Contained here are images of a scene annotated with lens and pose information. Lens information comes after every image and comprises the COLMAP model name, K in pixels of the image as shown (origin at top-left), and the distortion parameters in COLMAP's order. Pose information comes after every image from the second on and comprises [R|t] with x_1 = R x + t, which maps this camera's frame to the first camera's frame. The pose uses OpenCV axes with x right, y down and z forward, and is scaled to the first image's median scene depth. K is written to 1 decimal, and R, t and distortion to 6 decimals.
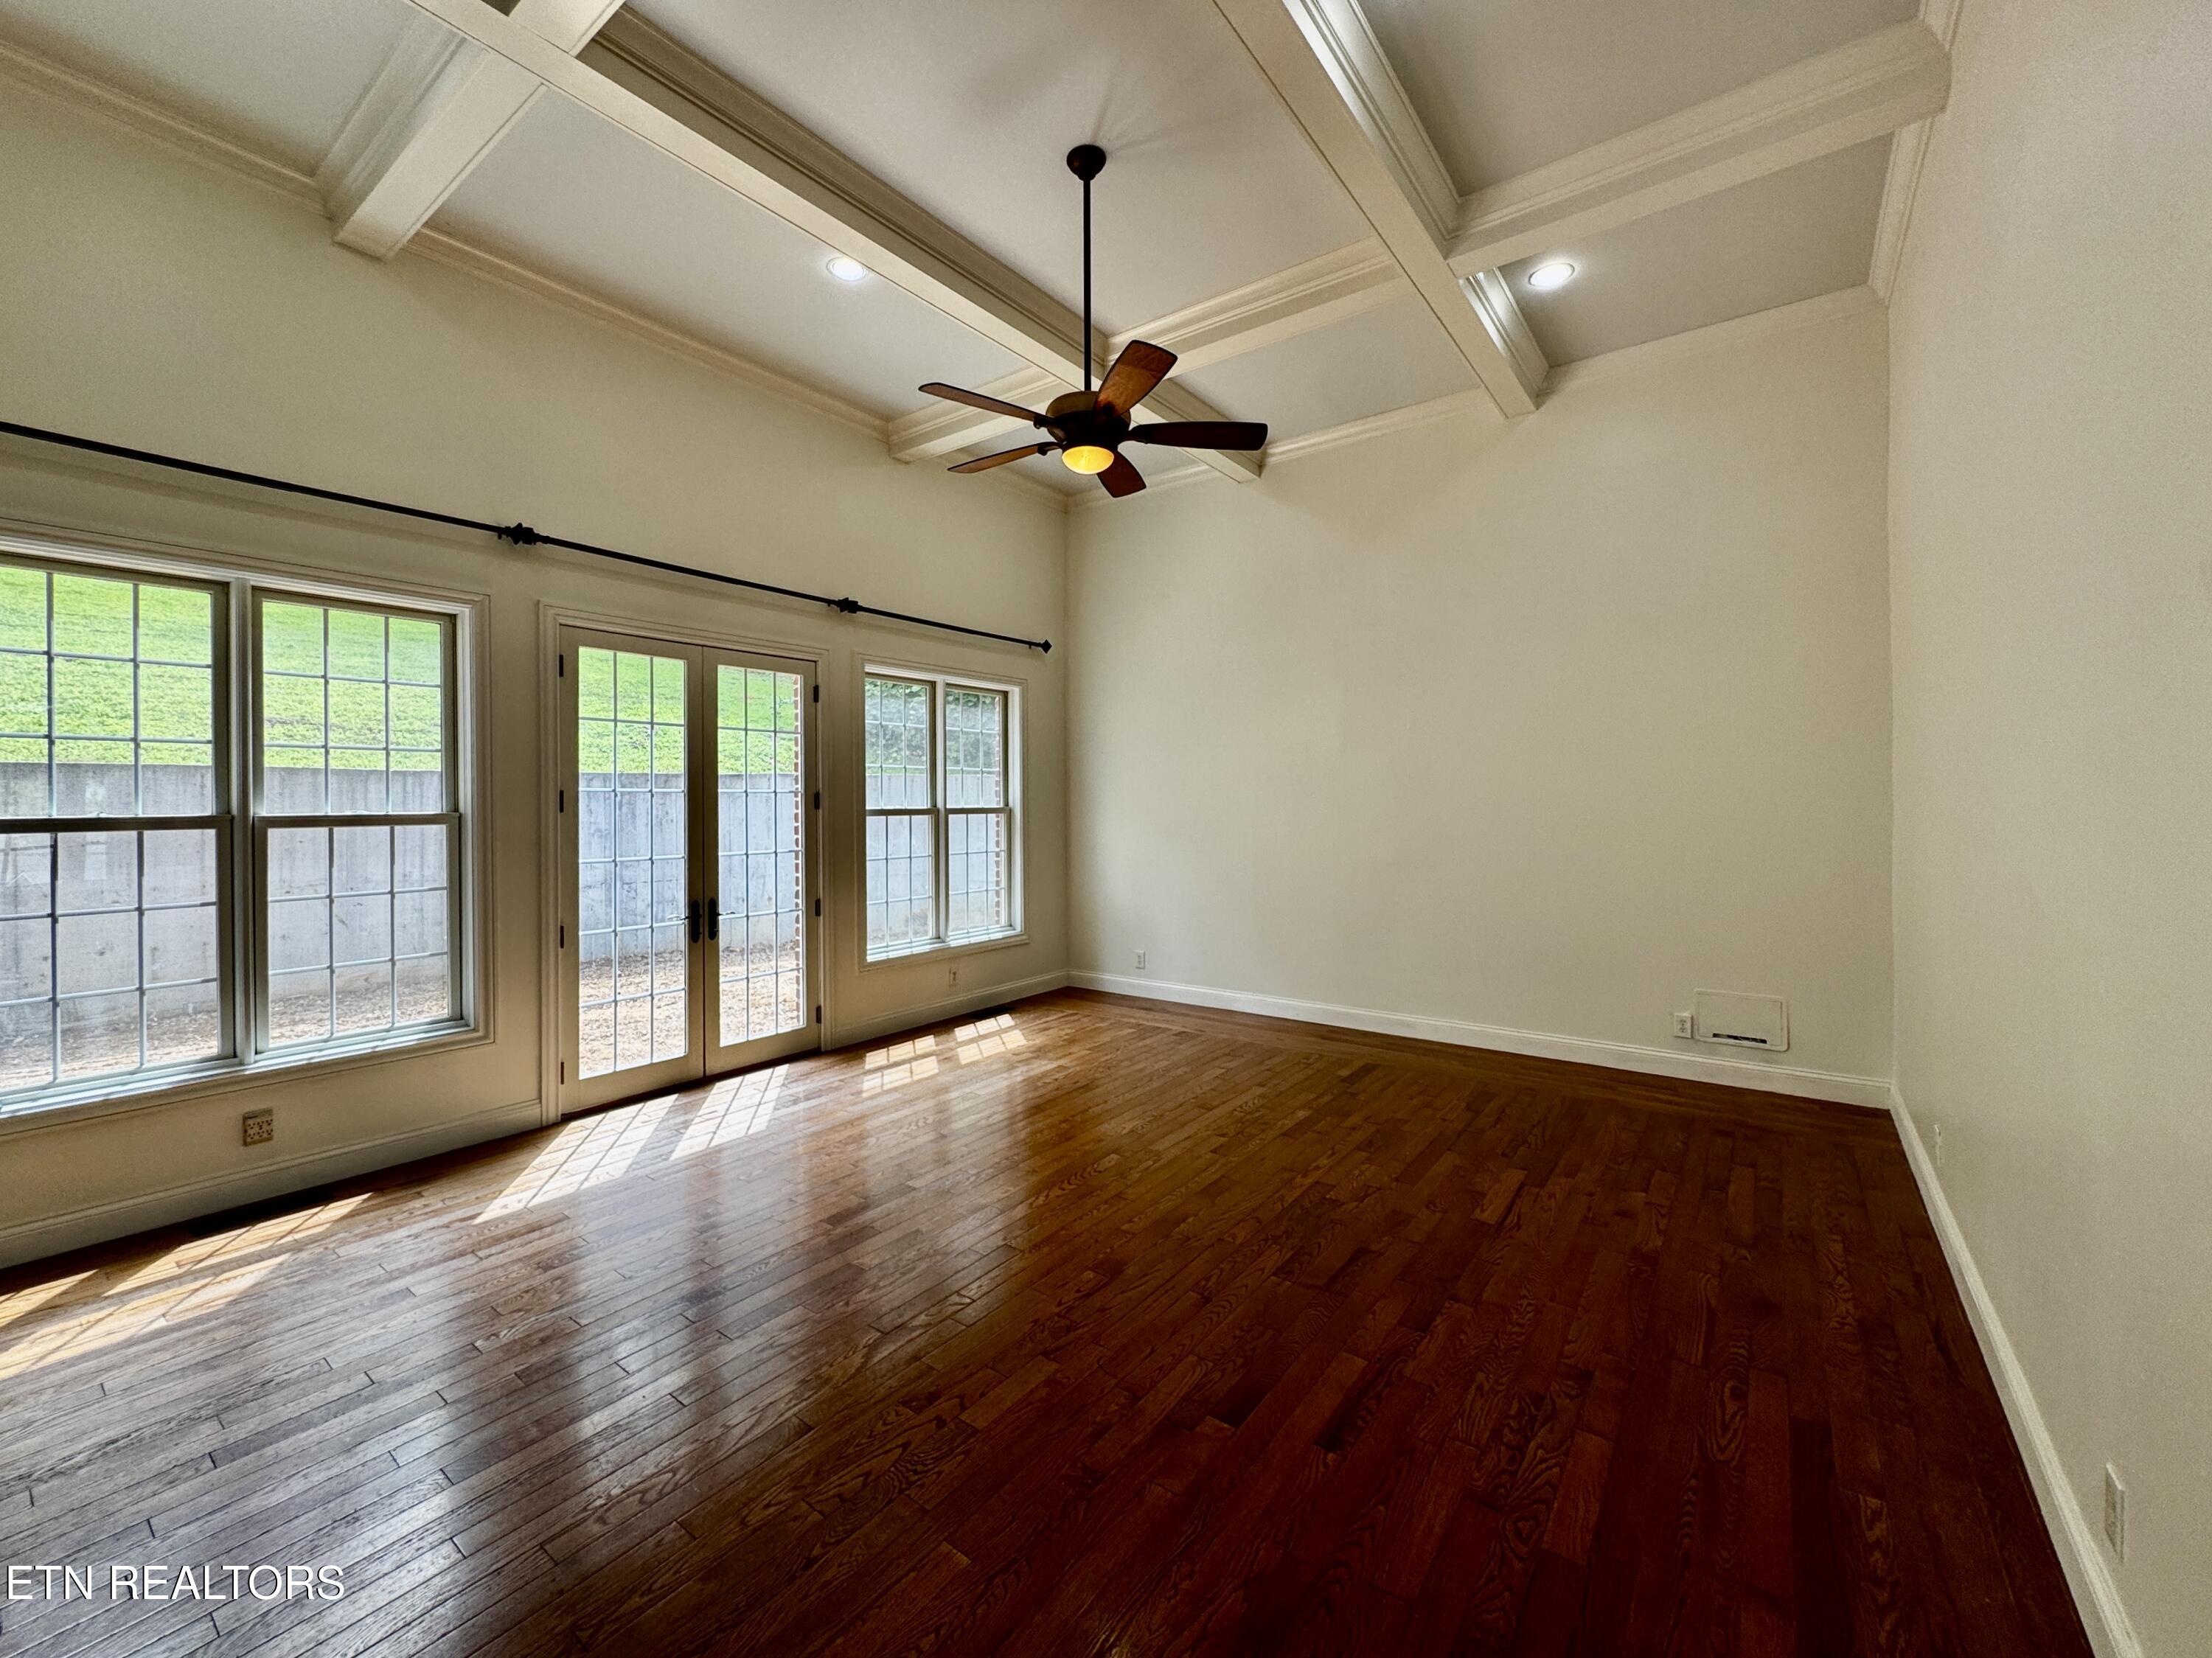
lens RADIAL K [[891.9, 0, 1101.1], [0, 891.9, 810.0], [0, 0, 1]] dist [-0.004159, 0.000531]
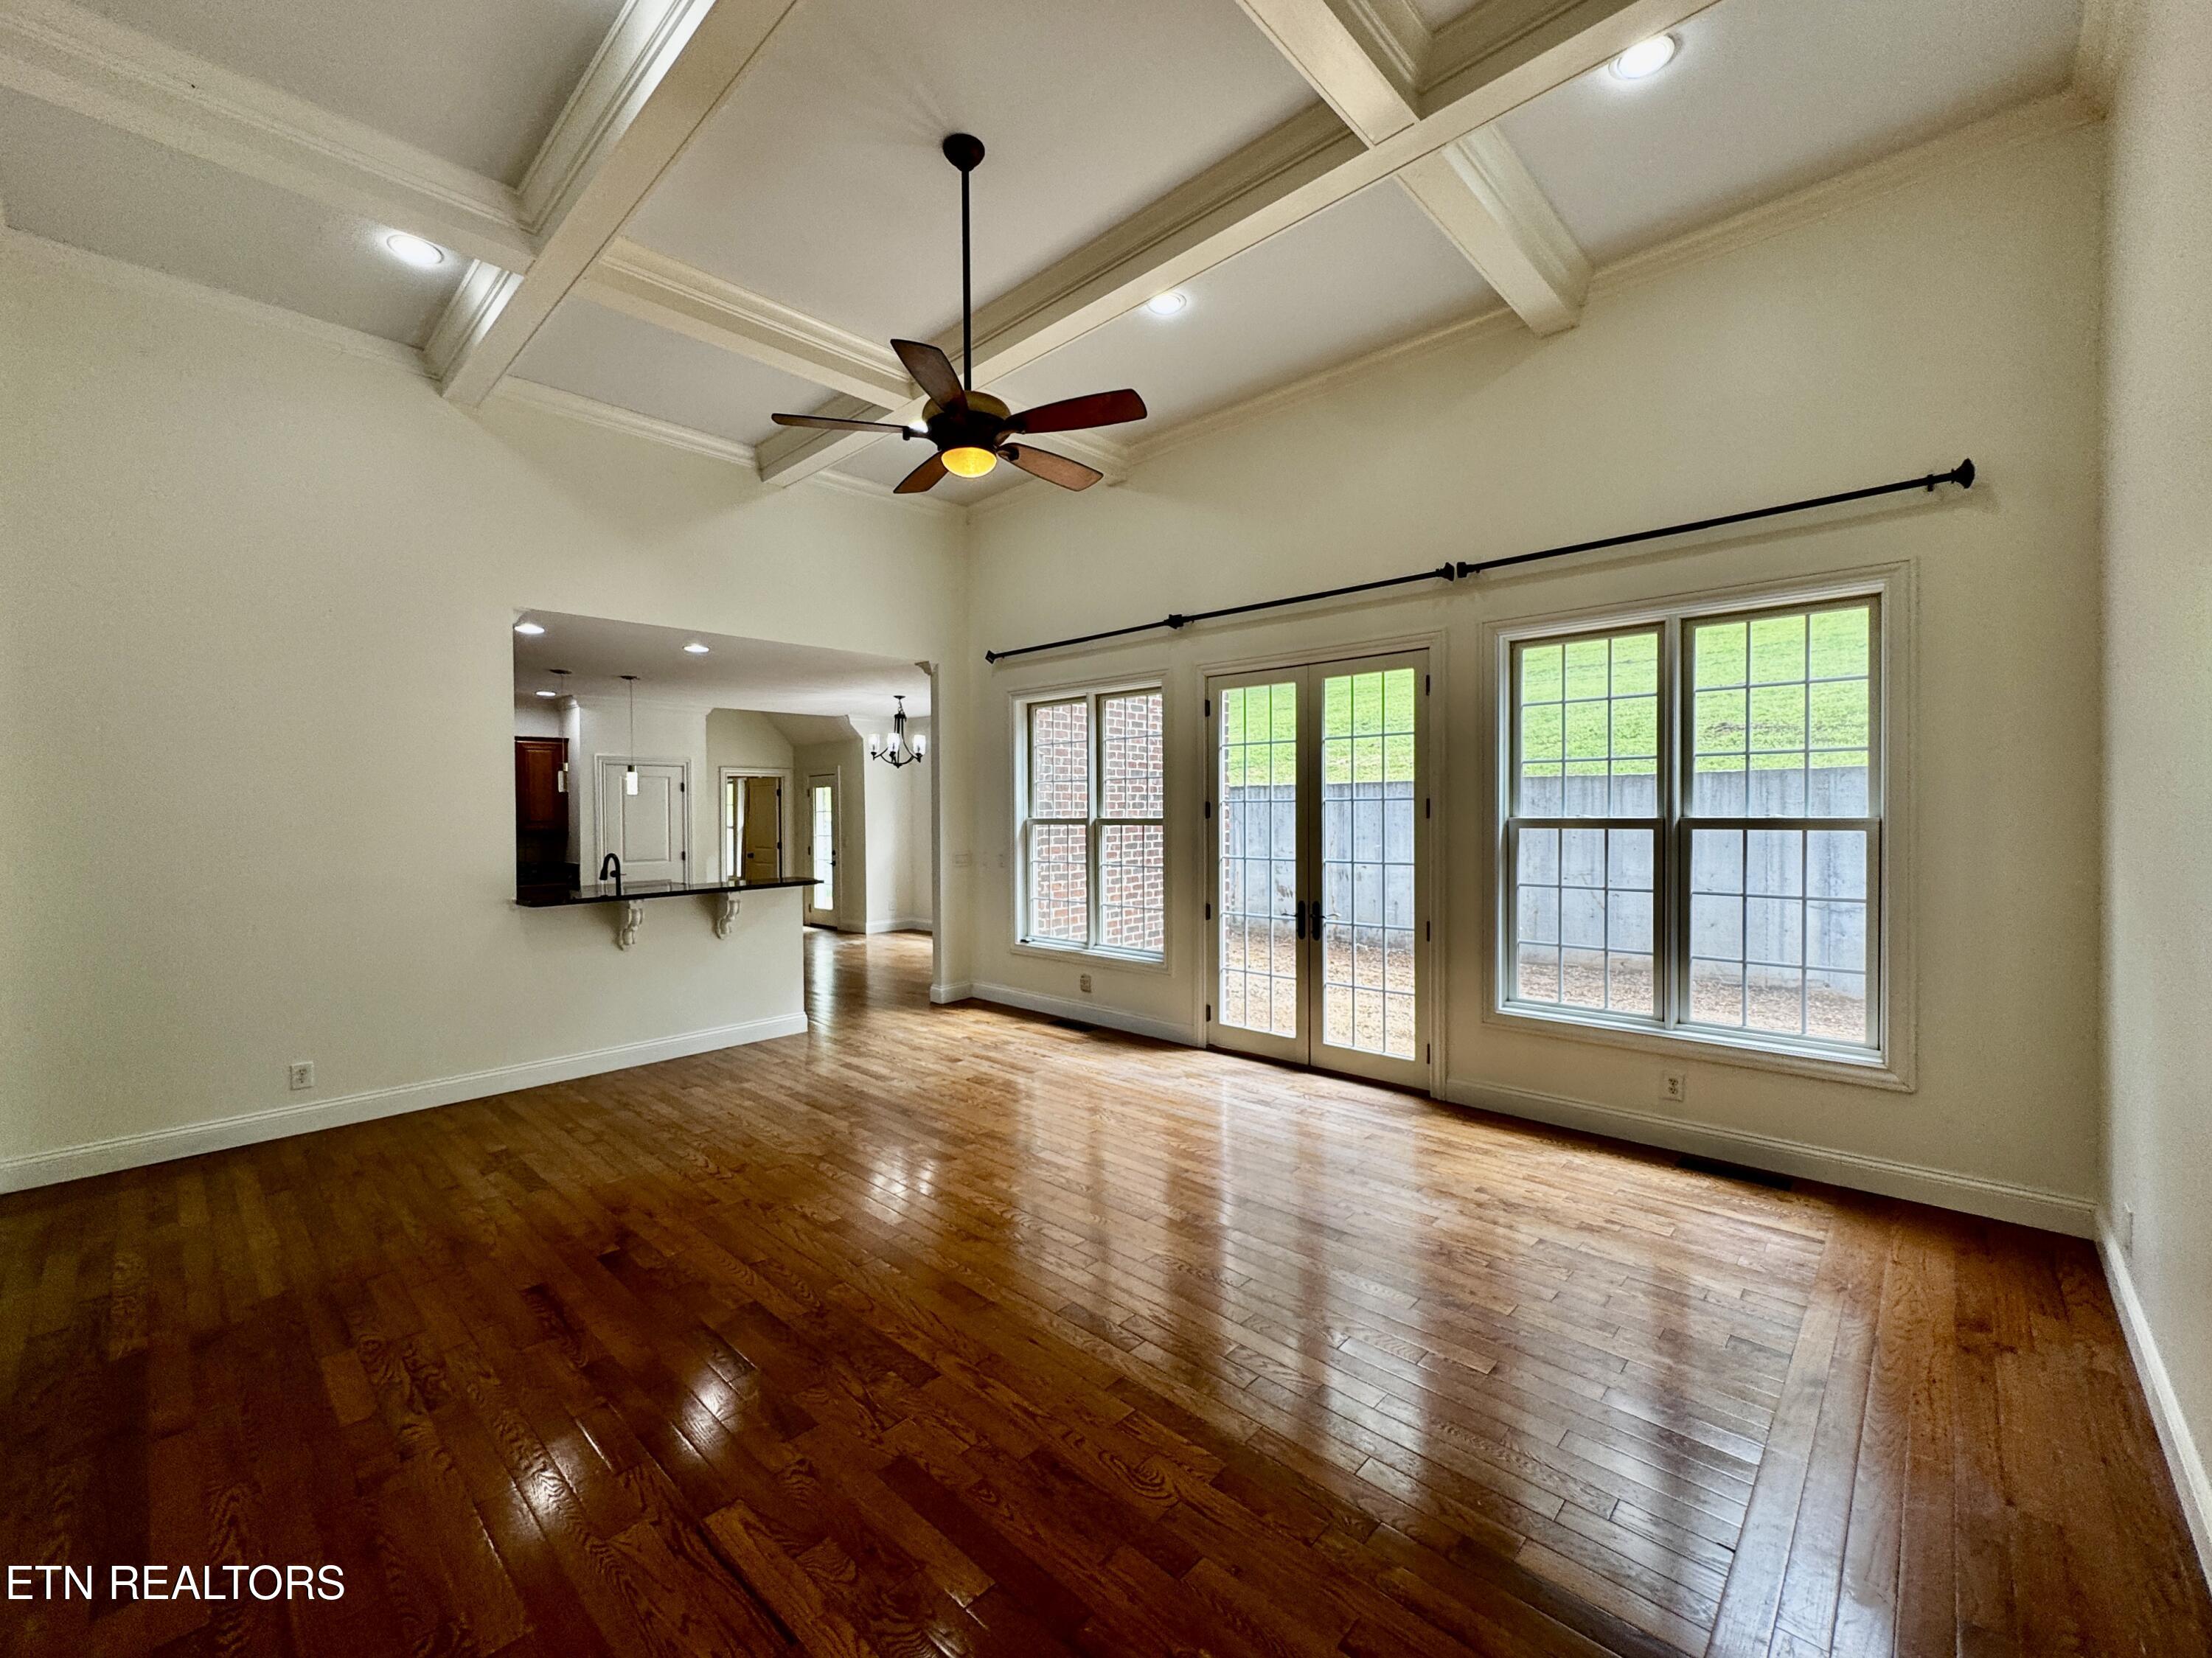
lens RADIAL K [[891.9, 0, 1093.5], [0, 891.9, 826.0], [0, 0, 1]] dist [-0.004159, 0.000531]
pose [[-0.108798, 0.020362, -0.993855, 0.597834], [-0.002798, 0.999780, 0.020790, -0.010217], [0.994060, 0.005043, -0.108717, 0.791982]]
